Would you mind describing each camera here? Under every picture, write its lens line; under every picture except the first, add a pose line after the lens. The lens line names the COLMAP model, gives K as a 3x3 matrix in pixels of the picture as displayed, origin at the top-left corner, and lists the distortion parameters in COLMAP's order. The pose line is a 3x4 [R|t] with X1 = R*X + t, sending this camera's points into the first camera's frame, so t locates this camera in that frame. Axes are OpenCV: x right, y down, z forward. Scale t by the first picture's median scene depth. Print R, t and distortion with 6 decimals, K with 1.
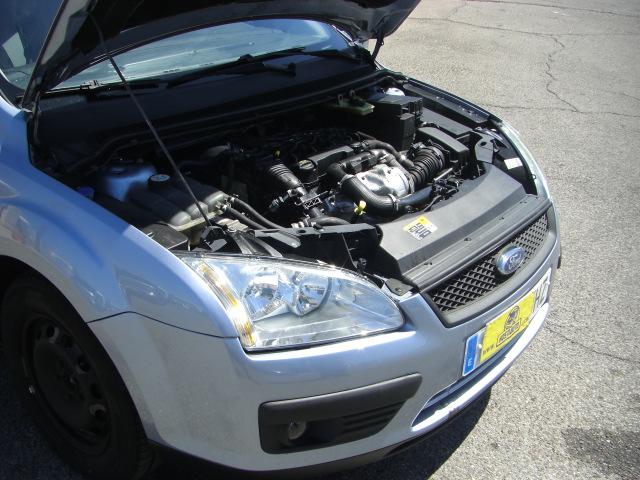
lens RADIAL K [[719.9, 0, 297.2], [0, 719.9, 272.1], [0, 0, 1]] dist [-0.166117, 0.064063]
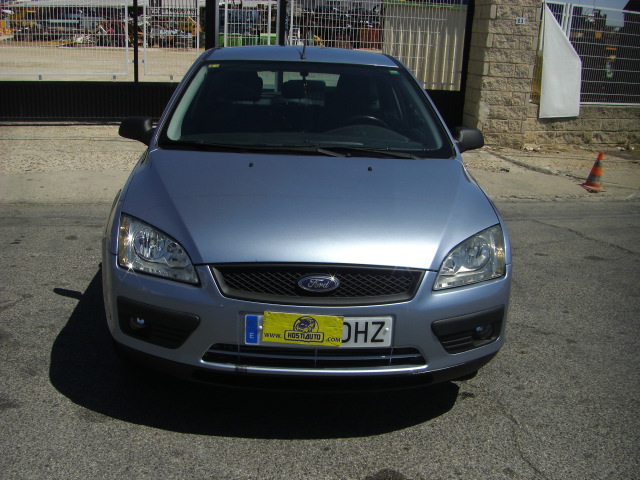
lens RADIAL K [[719.9, 0, 297.2], [0, 719.9, 272.1], [0, 0, 1]] dist [-0.166117, 0.064063]
pose [[0.667724, 0.209348, -0.714366, 1.287464], [-0.358769, 0.931337, -0.062412, 0.063972], [0.652250, 0.297967, 0.696984, 0.013480]]
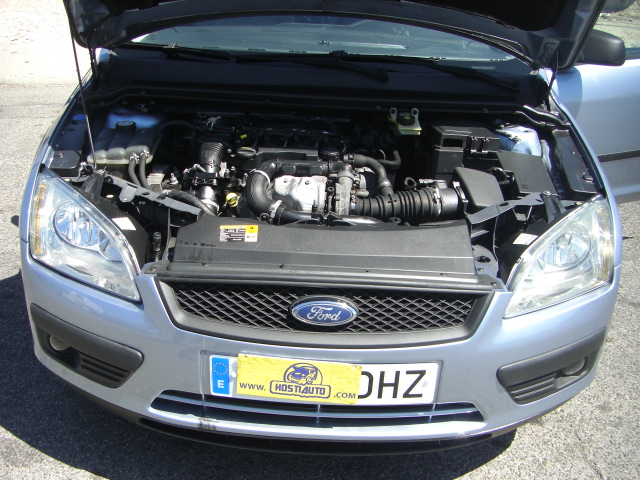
lens RADIAL K [[719.9, 0, 297.2], [0, 719.9, 272.1], [0, 0, 1]] dist [-0.166117, 0.064063]
pose [[0.626391, 0.371701, -0.685181, 0.882582], [-0.375987, 0.914051, 0.152134, -0.186657], [0.682839, 0.162324, 0.712308, 0.365642]]
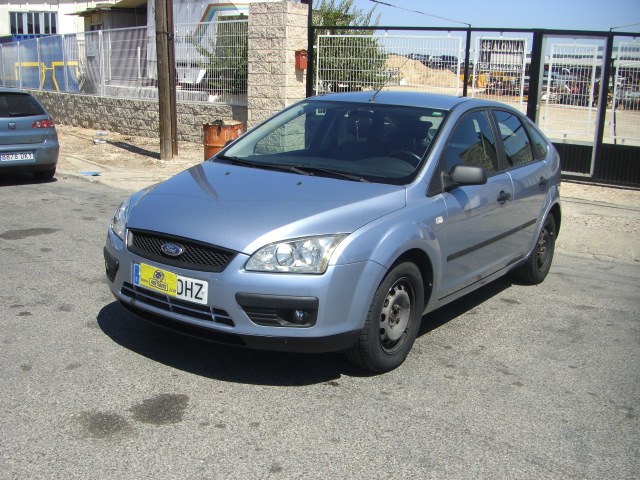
lens RADIAL K [[719.9, 0, 297.2], [0, 719.9, 272.1], [0, 0, 1]] dist [-0.166117, 0.064063]
pose [[0.065068, 0.214784, -0.974492, 2.276000], [-0.501823, 0.851135, 0.154088, -0.443395], [0.862520, 0.478996, 0.163165, 1.036588]]
